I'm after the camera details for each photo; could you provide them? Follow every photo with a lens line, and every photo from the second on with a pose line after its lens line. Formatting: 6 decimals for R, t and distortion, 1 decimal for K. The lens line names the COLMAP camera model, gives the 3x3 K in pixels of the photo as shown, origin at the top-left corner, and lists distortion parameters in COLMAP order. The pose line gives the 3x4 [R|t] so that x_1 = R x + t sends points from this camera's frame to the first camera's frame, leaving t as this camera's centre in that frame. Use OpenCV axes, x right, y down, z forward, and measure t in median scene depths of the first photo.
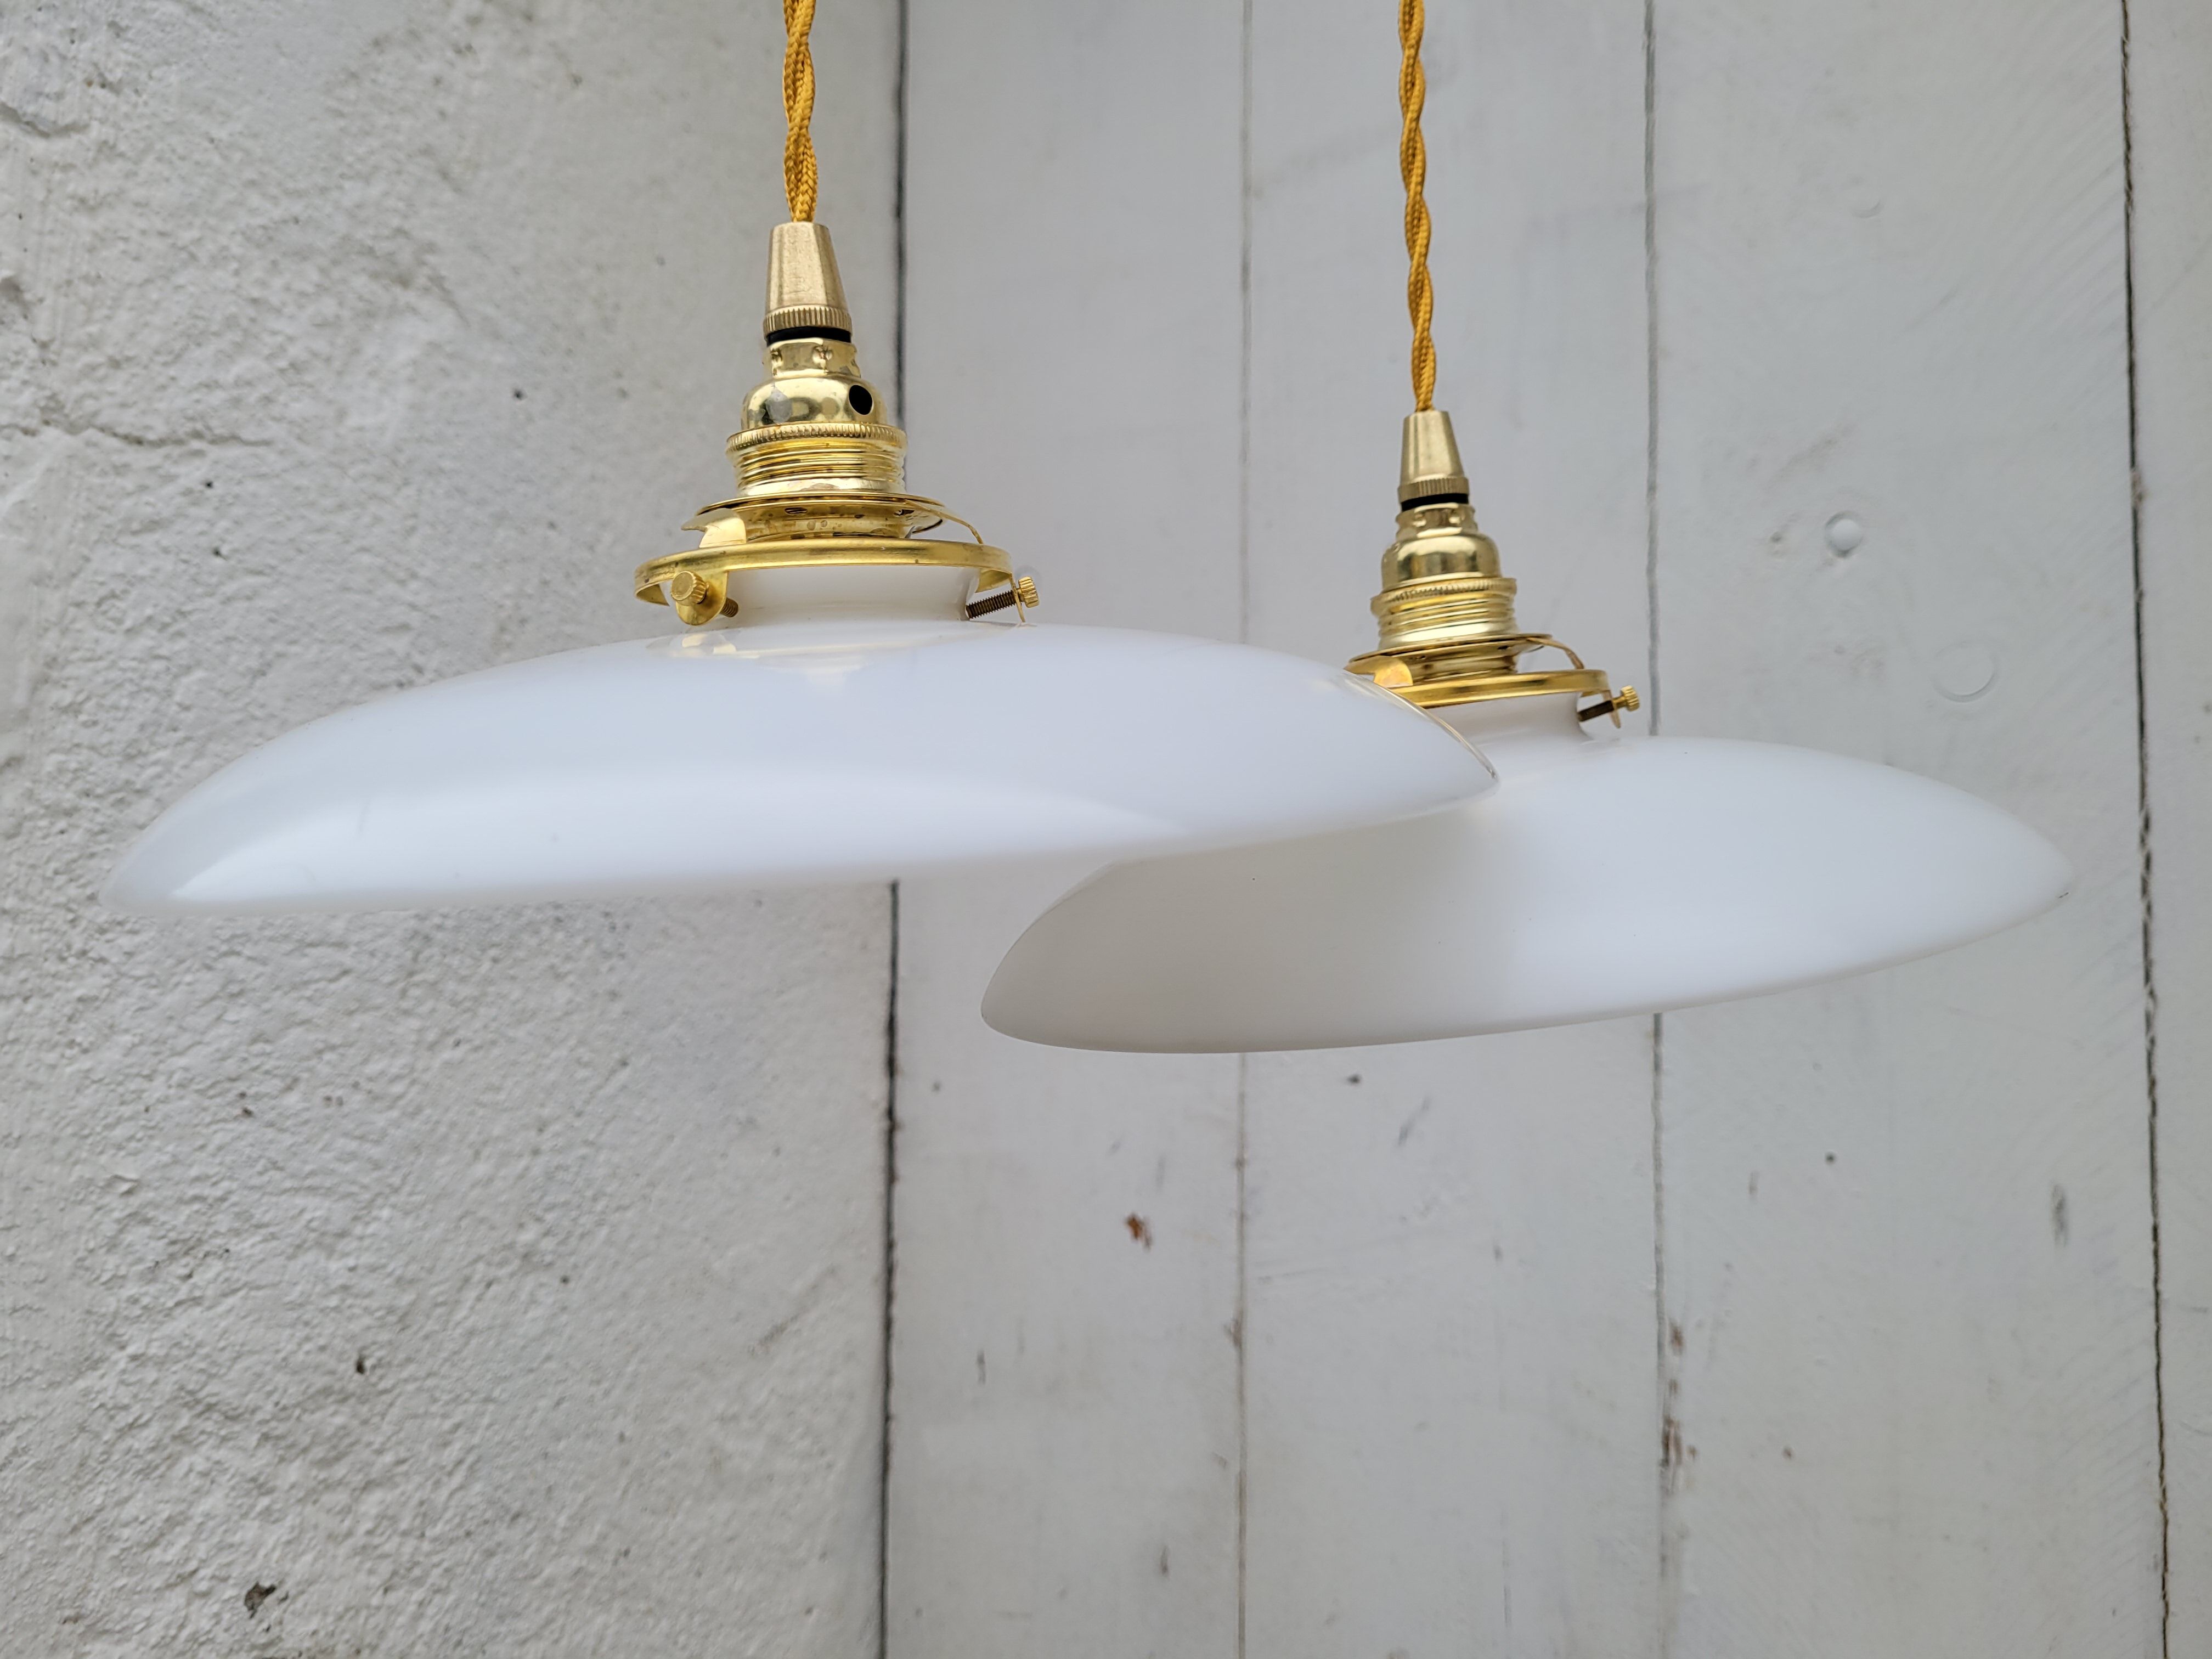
lens RADIAL K [[1798.0, 0, 1106.0], [0, 1798.0, 829.5], [0, 0, 1]] dist [0.005181, 0.001154]
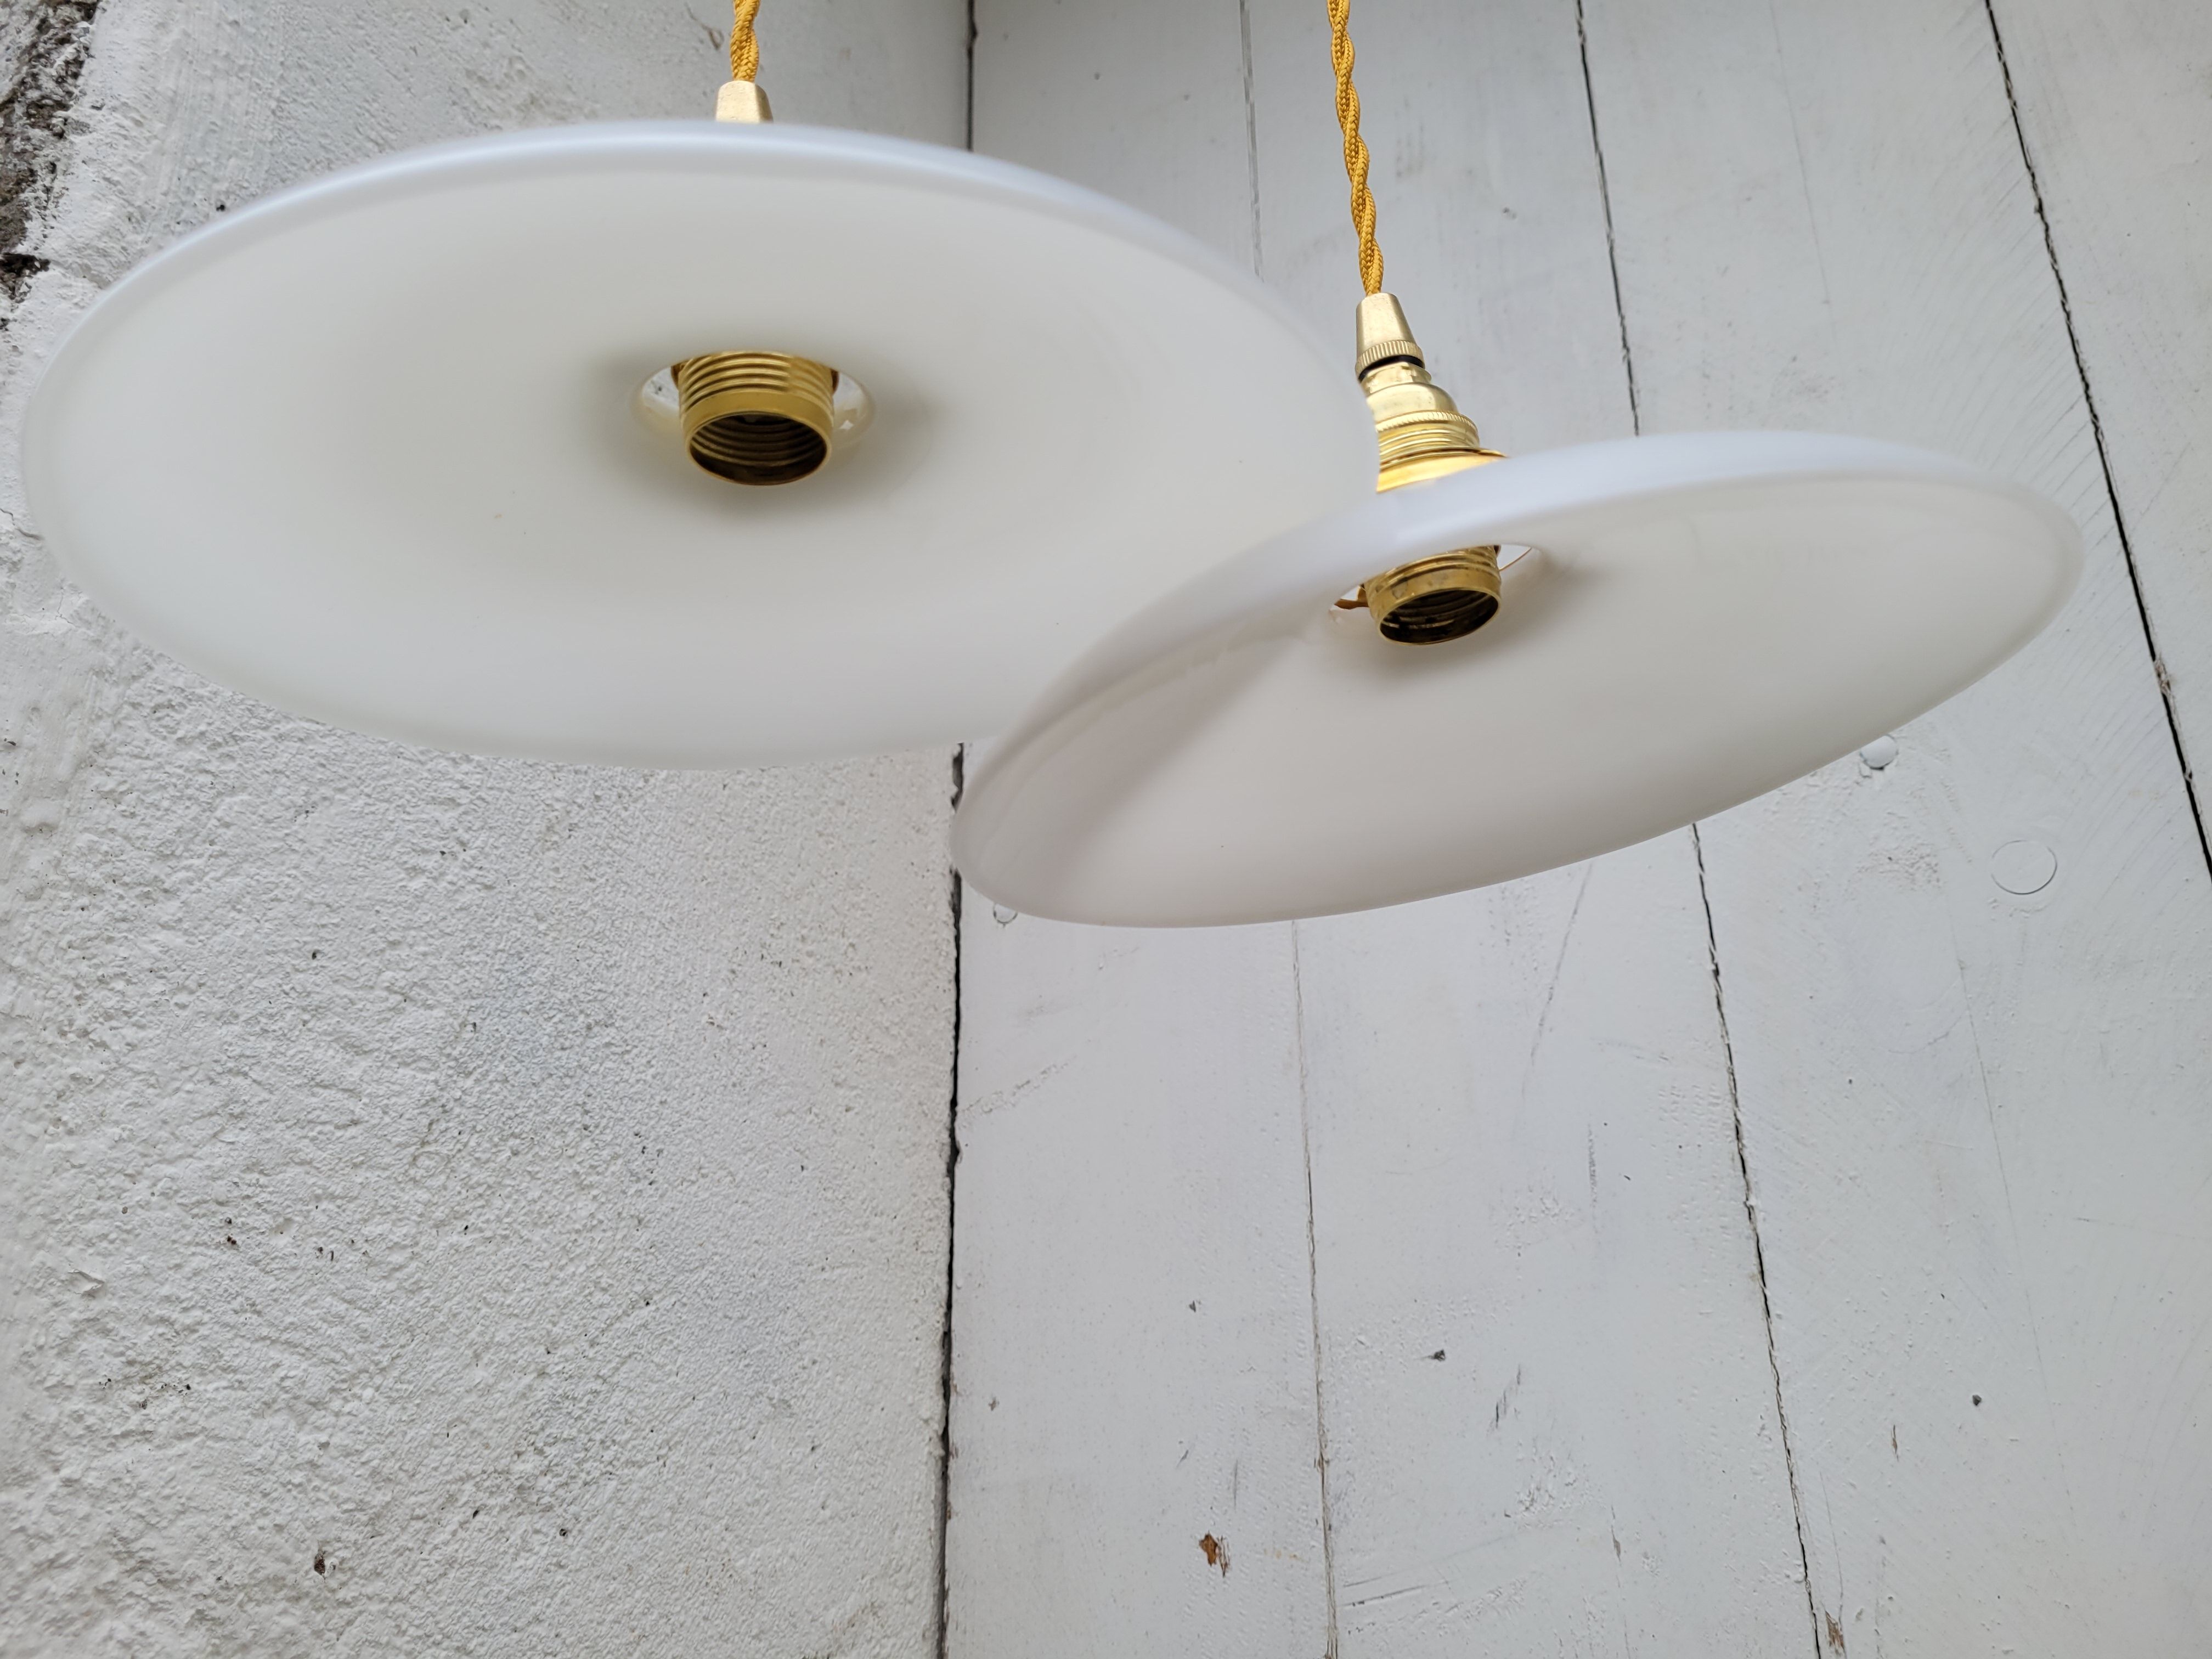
lens RADIAL K [[1799.3, 0, 1137.6], [0, 1799.3, 829.3], [0, 0, 1]] dist [0.027686, -0.020579]
pose [[0.998375, -0.039814, -0.040773, 0.047737], [0.024521, 0.945979, -0.323301, 0.263374], [0.051443, 0.321775, 0.945418, 0.047256]]
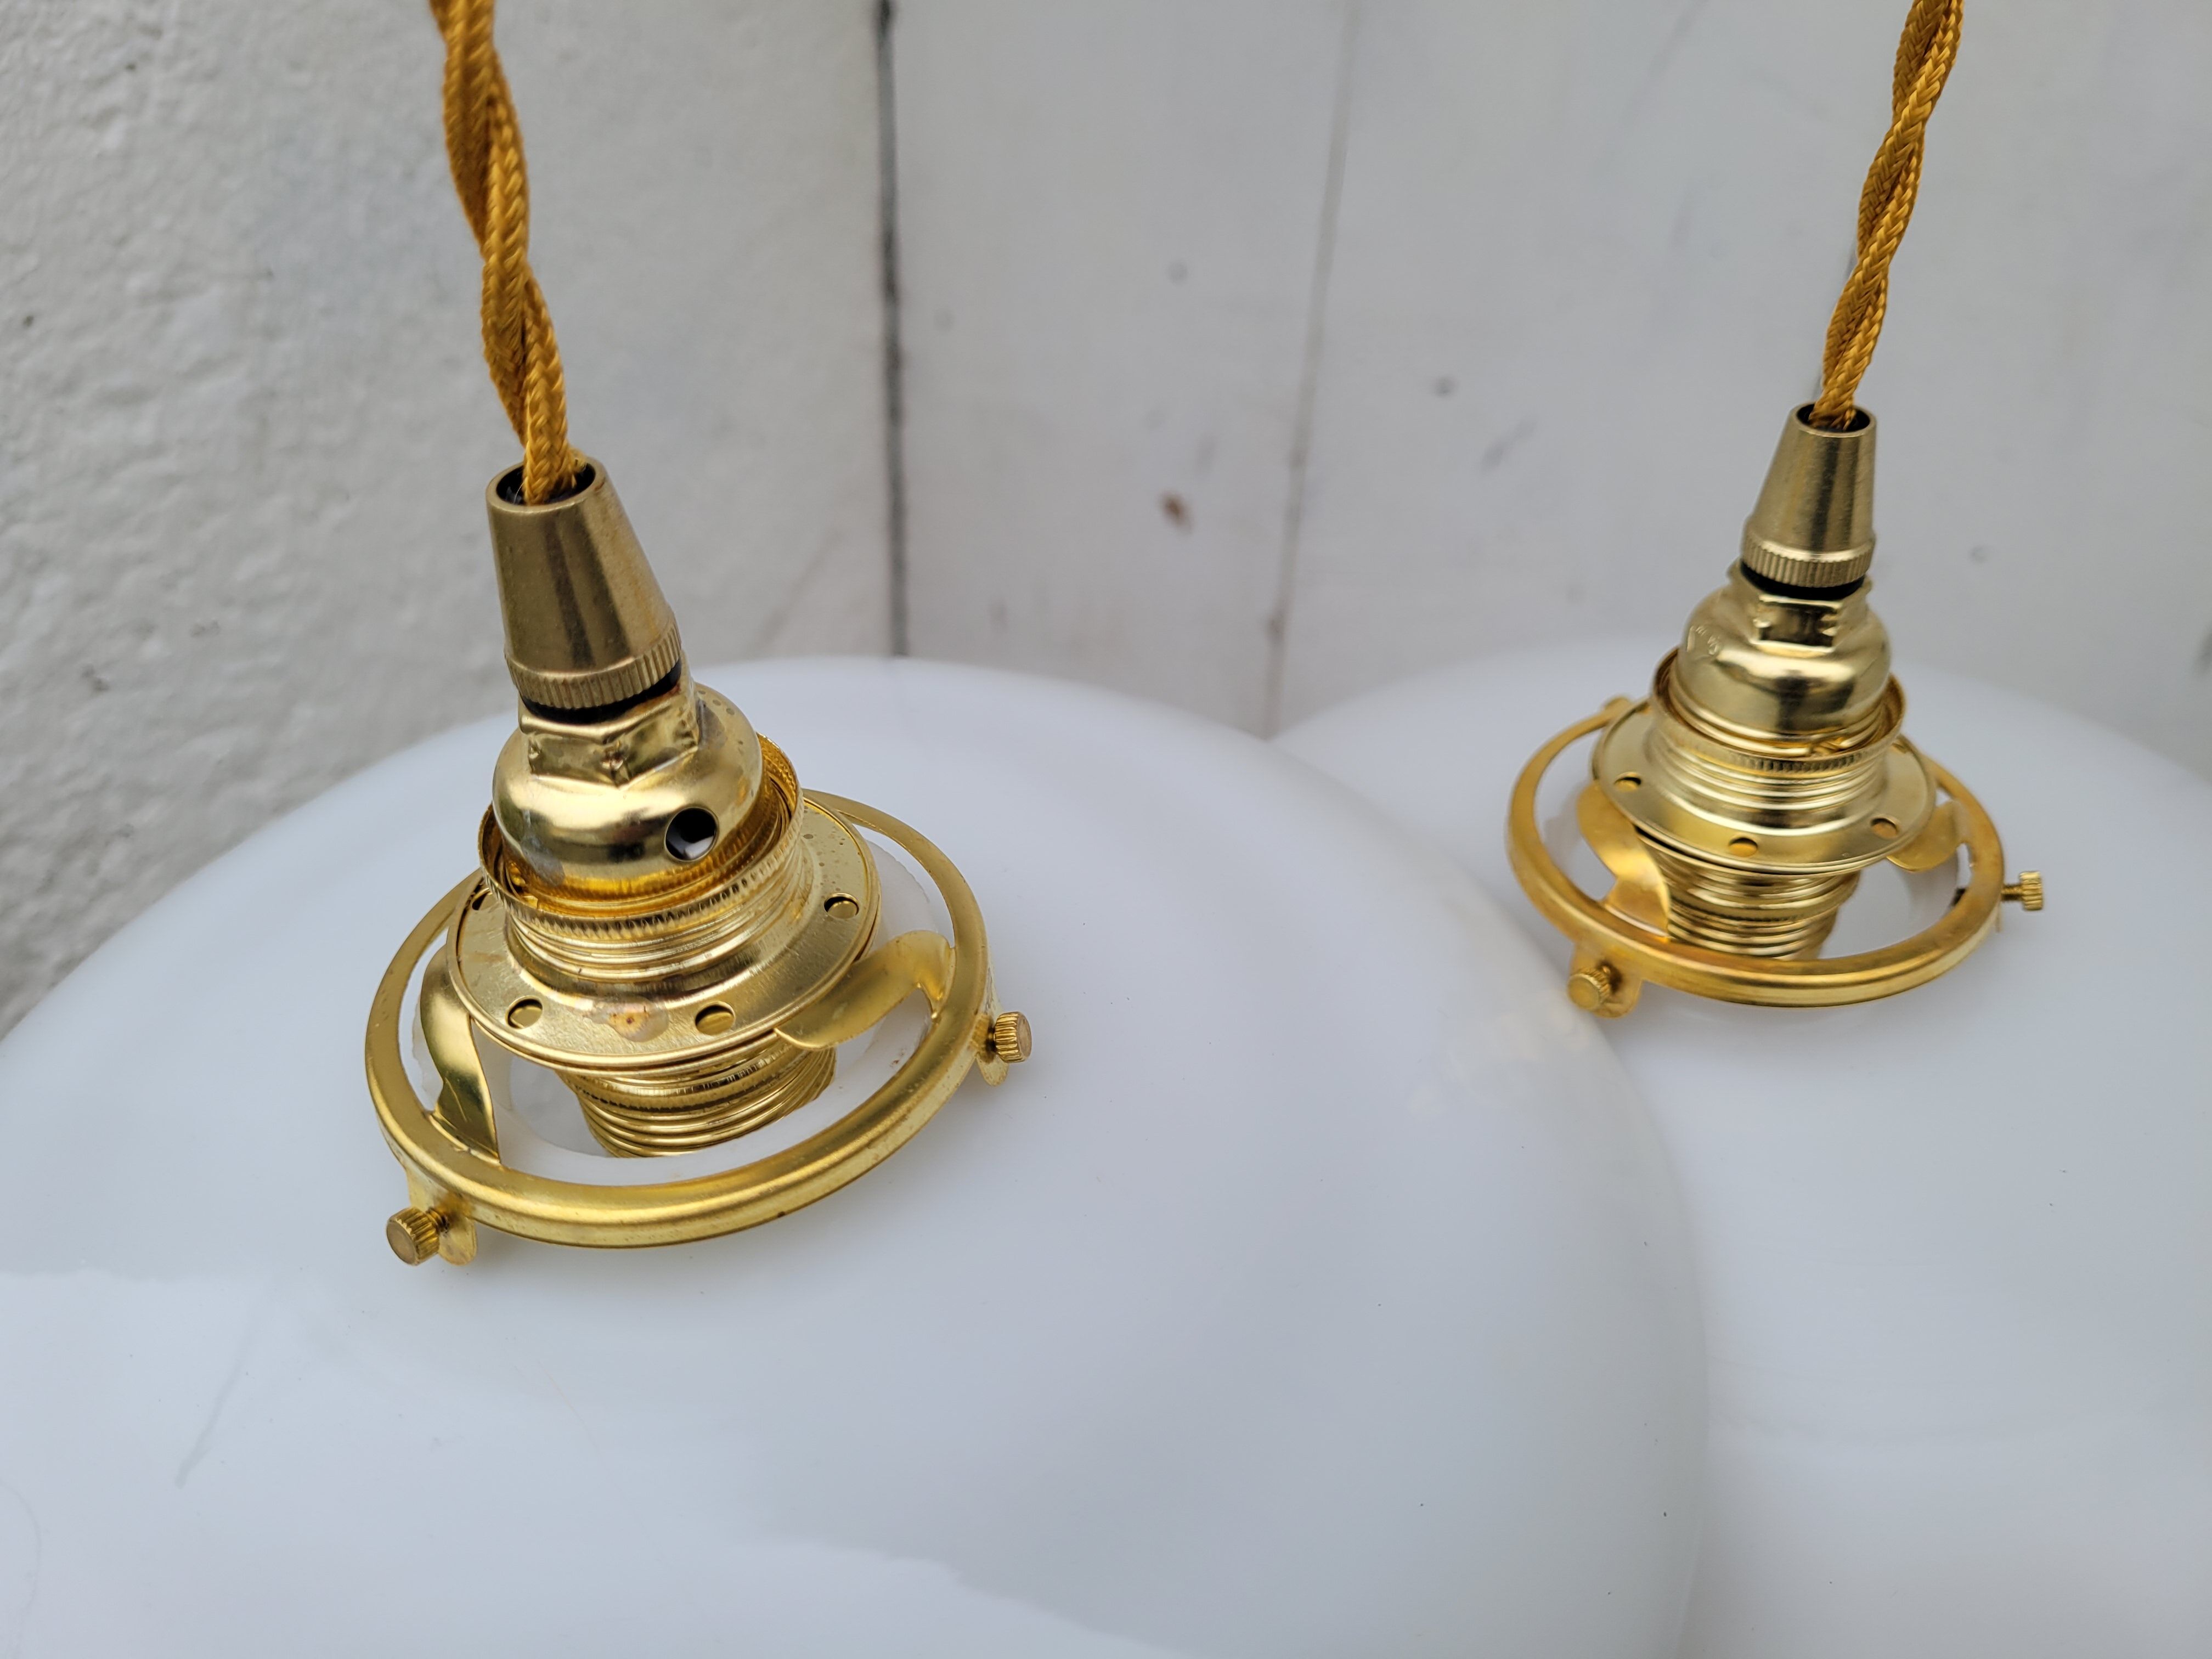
lens RADIAL K [[1798.0, 0, 1106.0], [0, 1798.0, 829.5], [0, 0, 1]] dist [0.005181, 0.001154]
pose [[0.999352, 0.035773, -0.003933, -0.011077], [-0.025626, 0.784055, 0.620162, -0.304196], [0.025269, -0.619660, 0.784464, 0.313346]]
